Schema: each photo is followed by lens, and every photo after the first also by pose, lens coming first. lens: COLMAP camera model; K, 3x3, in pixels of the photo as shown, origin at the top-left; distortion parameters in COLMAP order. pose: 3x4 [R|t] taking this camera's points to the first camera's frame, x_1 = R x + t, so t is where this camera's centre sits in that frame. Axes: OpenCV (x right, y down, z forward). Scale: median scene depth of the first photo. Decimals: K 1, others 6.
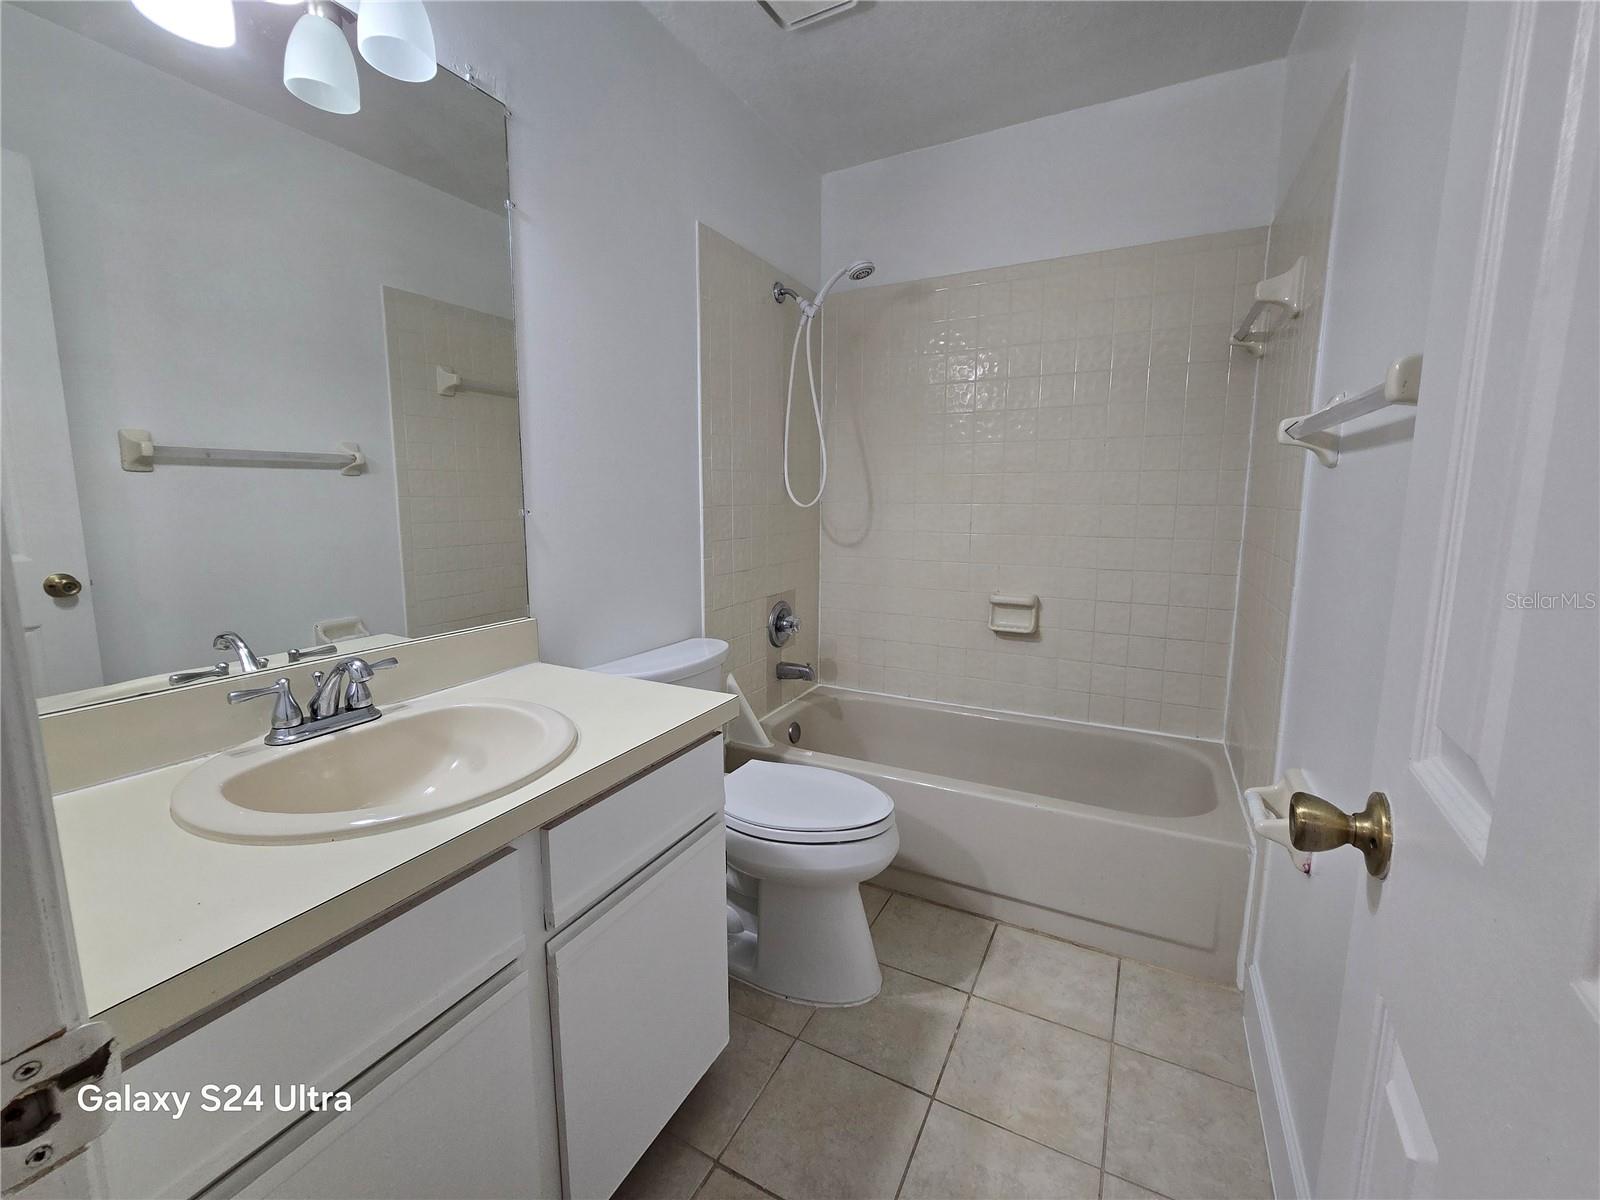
lens RADIAL K [[657.5, 0, 795.8], [0, 657.5, 587.0], [0, 0, 1]] dist [-0.006749, 0.001980]
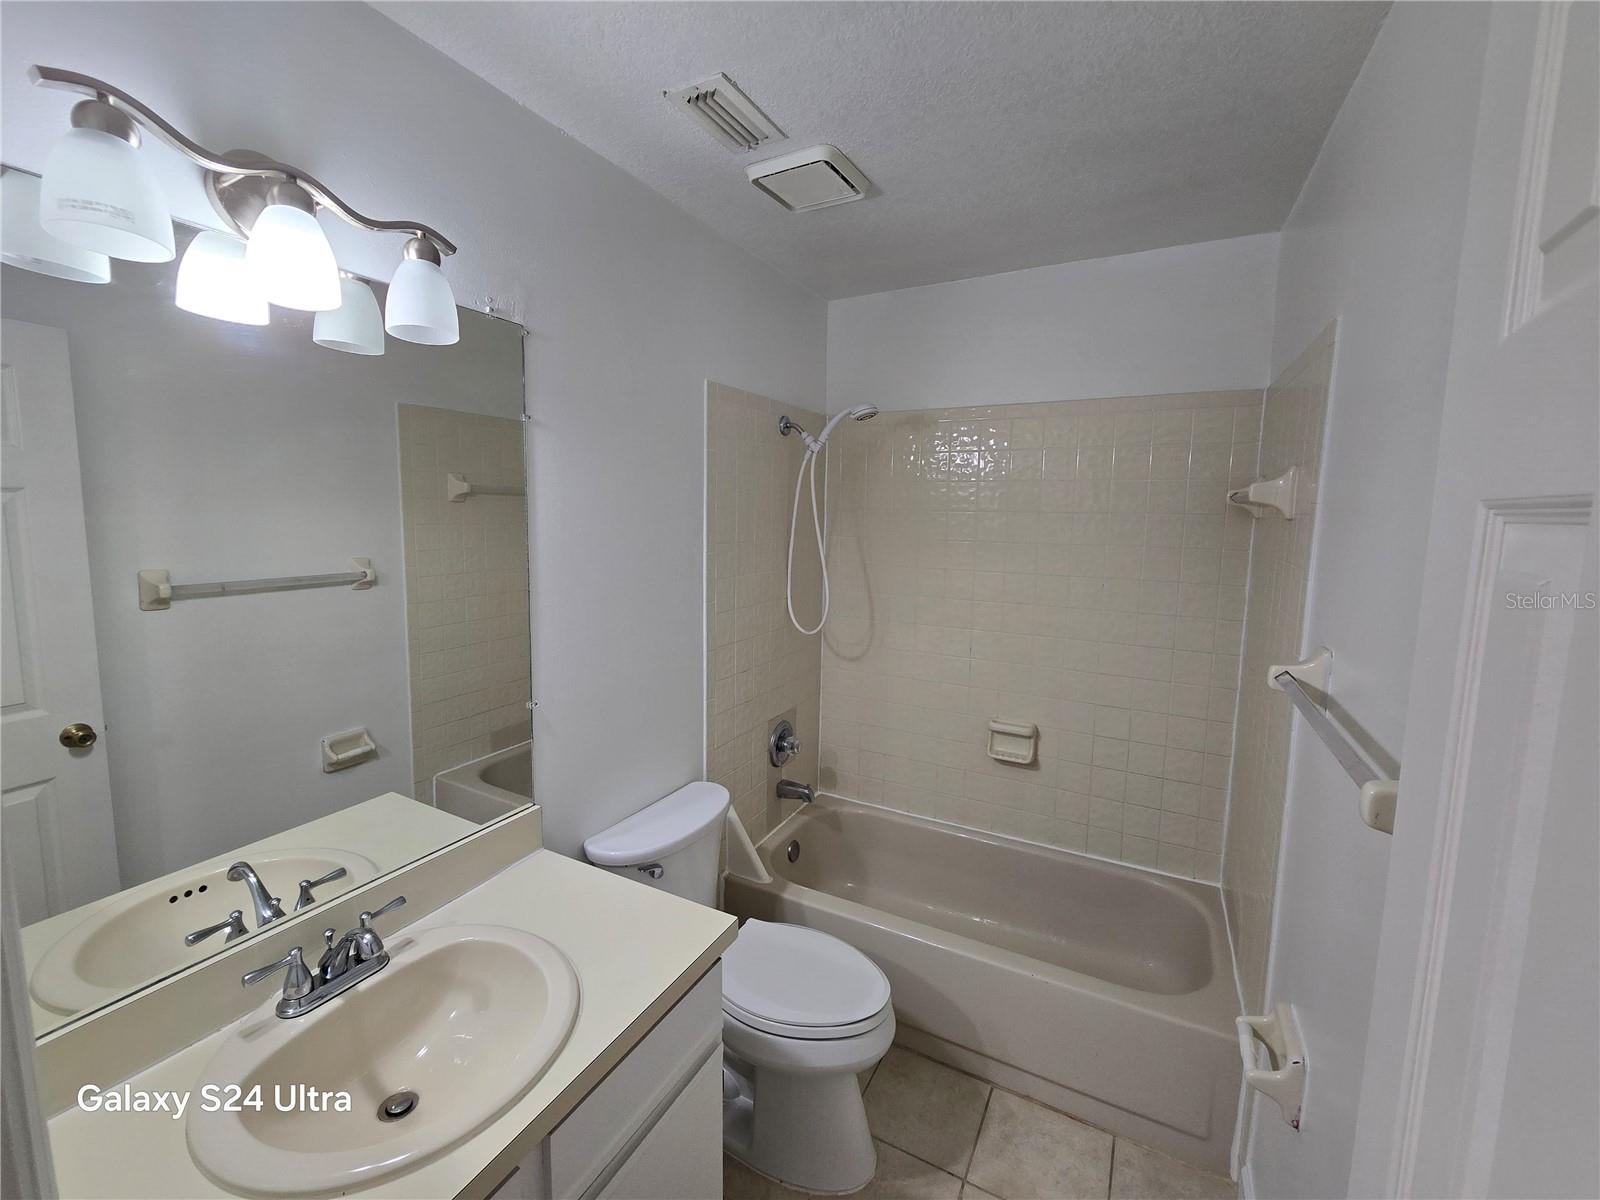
lens RADIAL K [[657.5, 0, 795.5], [0, 657.5, 597.1], [0, 0, 1]] dist [-0.006749, 0.001980]
pose [[0.999879, 0.014763, -0.004939, 0.000252], [-0.014878, 0.999603, -0.023922, -0.192243], [0.004584, 0.023993, 0.999702, -0.018773]]
